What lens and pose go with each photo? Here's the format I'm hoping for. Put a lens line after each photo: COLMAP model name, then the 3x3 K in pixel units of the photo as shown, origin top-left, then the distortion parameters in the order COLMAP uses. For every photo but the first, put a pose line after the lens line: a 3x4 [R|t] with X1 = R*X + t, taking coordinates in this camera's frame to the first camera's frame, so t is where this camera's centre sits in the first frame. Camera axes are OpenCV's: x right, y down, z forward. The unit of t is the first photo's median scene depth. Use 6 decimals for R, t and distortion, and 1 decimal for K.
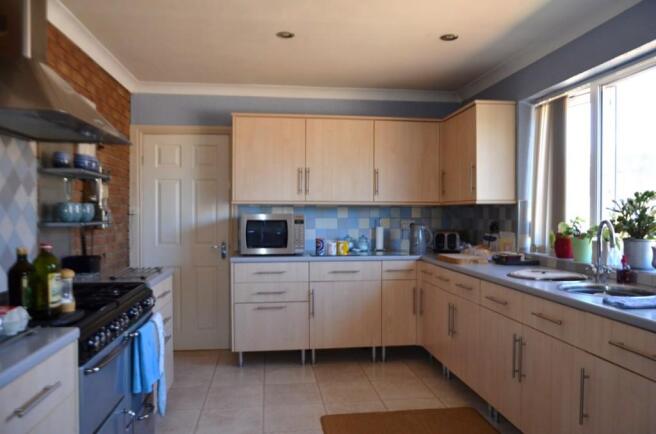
lens RADIAL K [[484.3, 0, 328.0], [0, 484.3, 217.0], [0, 0, 1]] dist [-0.048166, 0.041670]
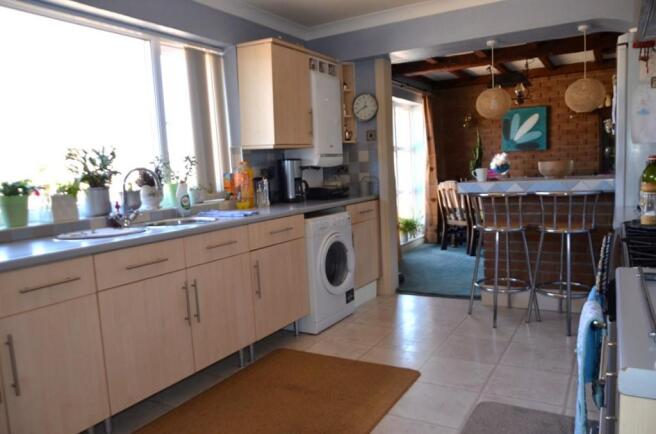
lens RADIAL K [[484.3, 0, 328.0], [0, 484.3, 217.0], [0, 0, 1]] dist [-0.048166, 0.041670]
pose [[-0.789331, -0.019078, 0.613671, -0.452401], [0.061032, 0.992128, 0.109347, 0.034541], [-0.610927, 0.123765, -0.781953, 1.721954]]
